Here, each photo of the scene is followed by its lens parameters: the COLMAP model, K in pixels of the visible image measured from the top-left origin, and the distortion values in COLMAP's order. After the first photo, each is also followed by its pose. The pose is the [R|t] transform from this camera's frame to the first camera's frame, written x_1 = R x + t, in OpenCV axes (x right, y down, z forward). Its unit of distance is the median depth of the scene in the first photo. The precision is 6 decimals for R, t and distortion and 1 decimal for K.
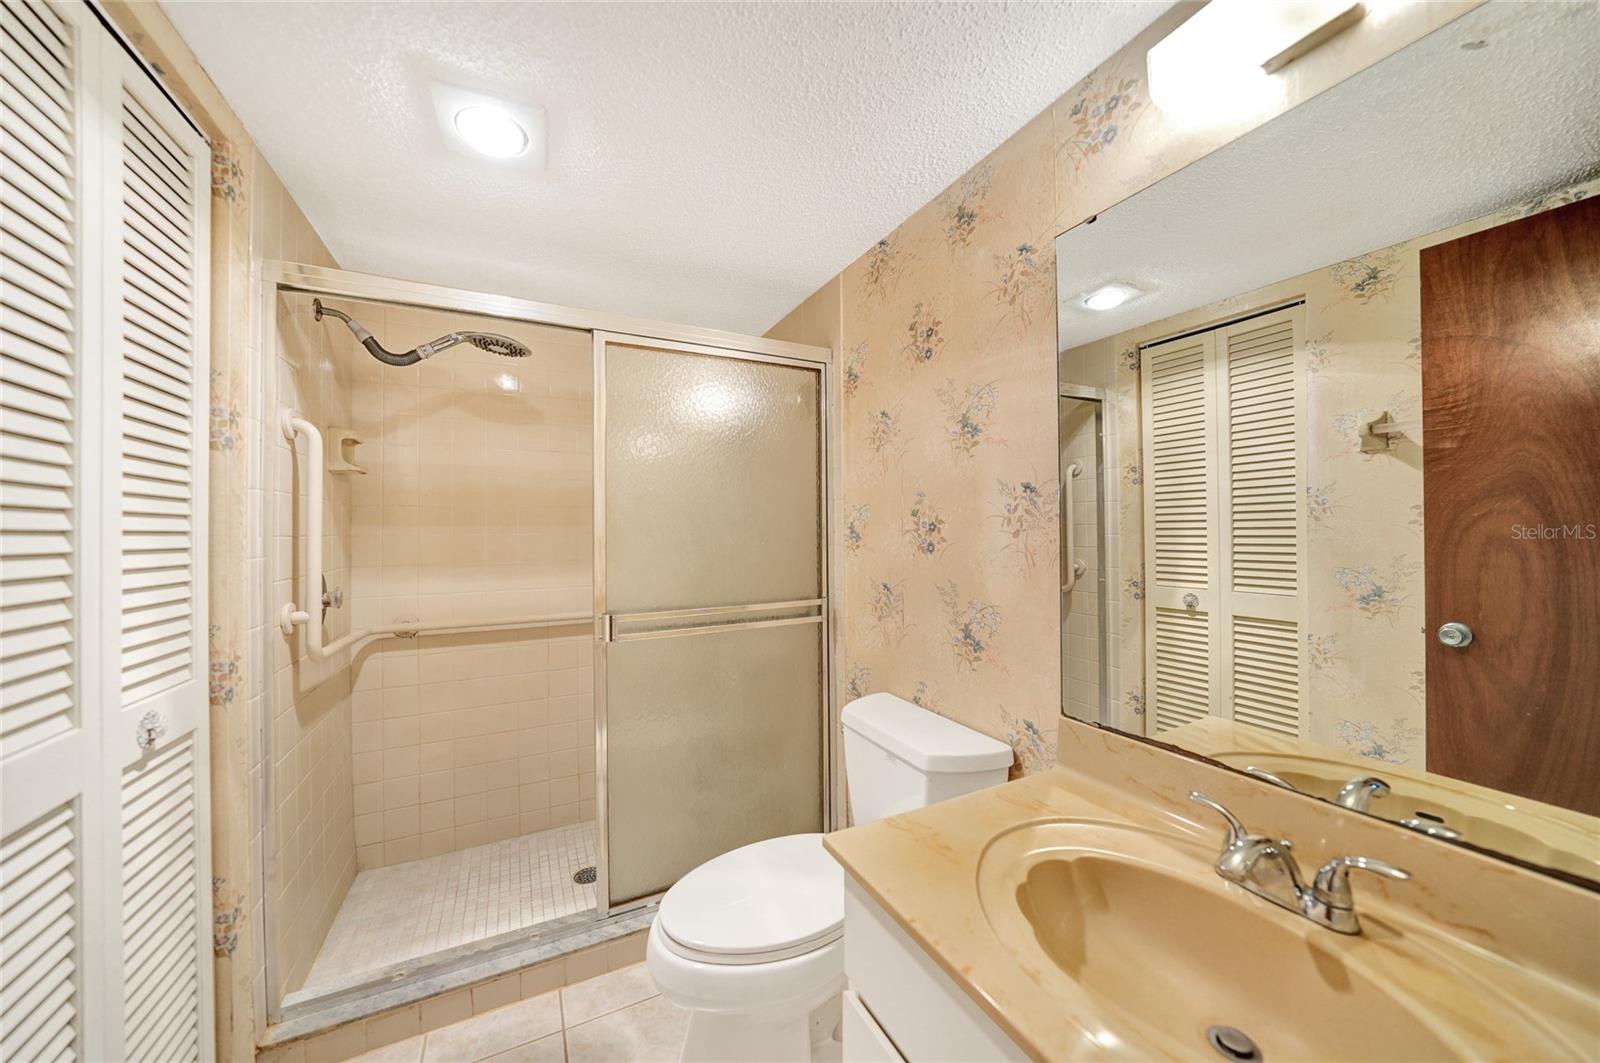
lens RADIAL K [[563.2, 0, 792.1], [0, 563.2, 530.5], [0, 0, 1]] dist [-0.016153, 0.002495]
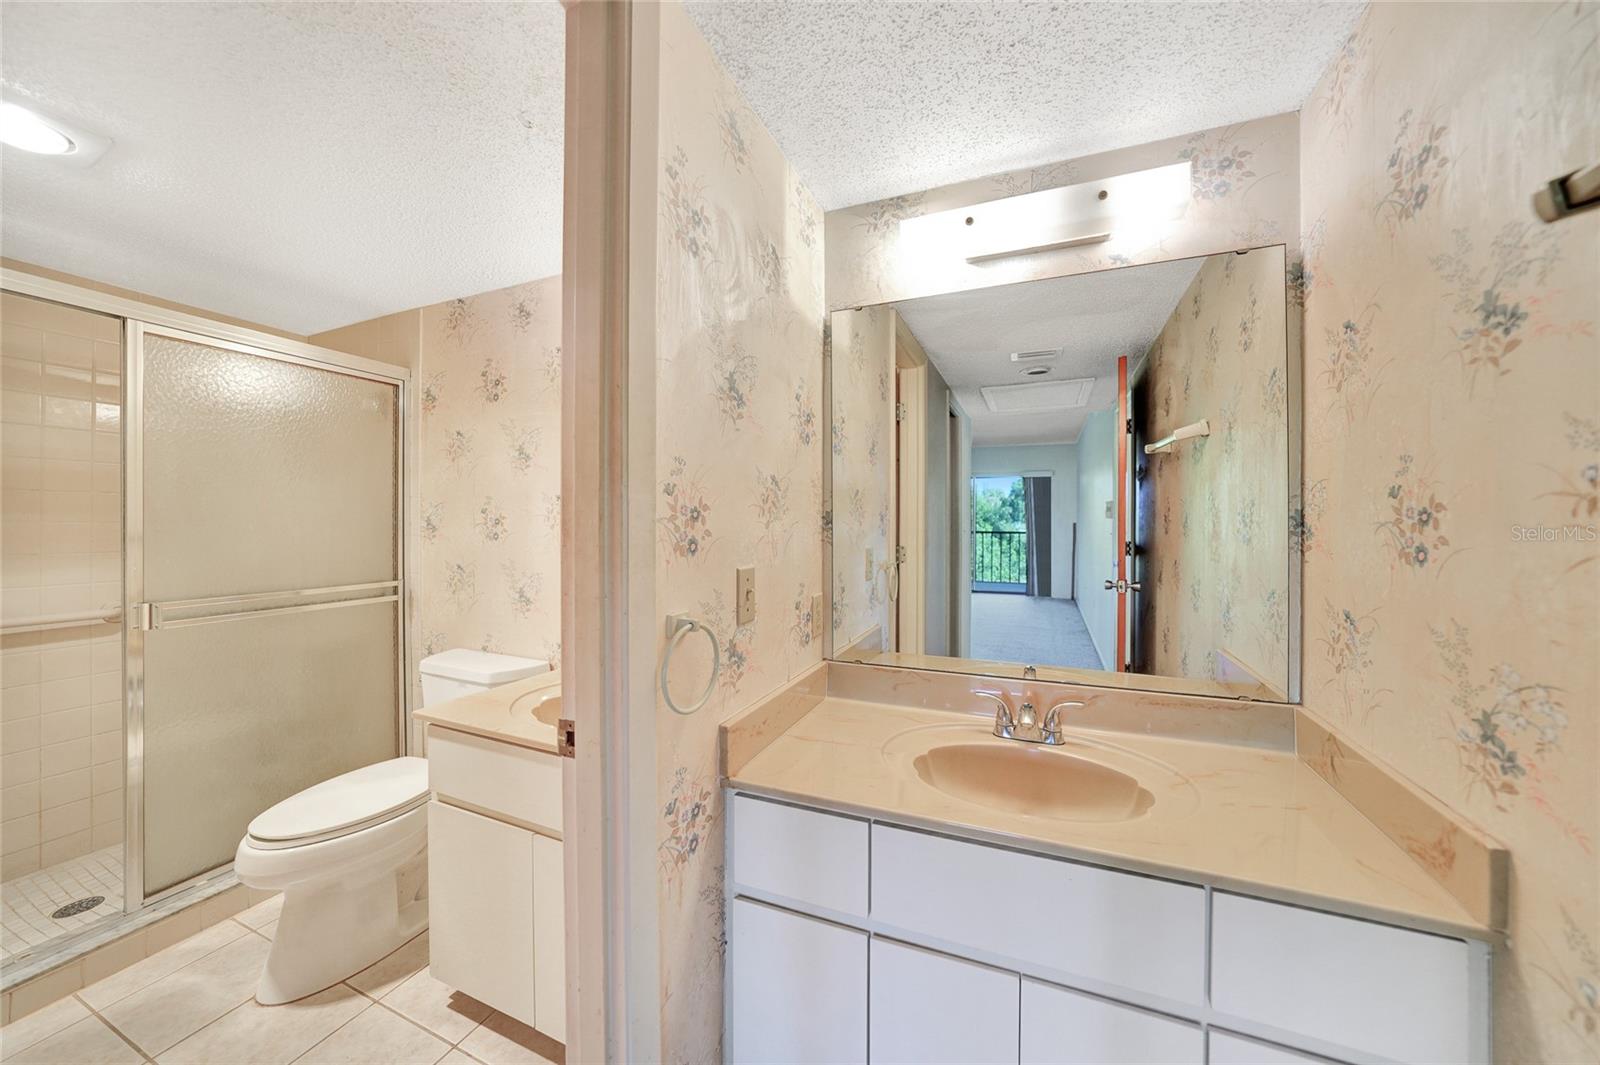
lens RADIAL K [[563.2, 0, 797.3], [0, 563.2, 525.9], [0, 0, 1]] dist [-0.016153, 0.002495]
pose [[0.764840, 0.007703, 0.644174, -0.069055], [-0.011260, 0.999936, 0.001413, -0.004756], [-0.644122, -0.008334, 0.764877, -0.480676]]
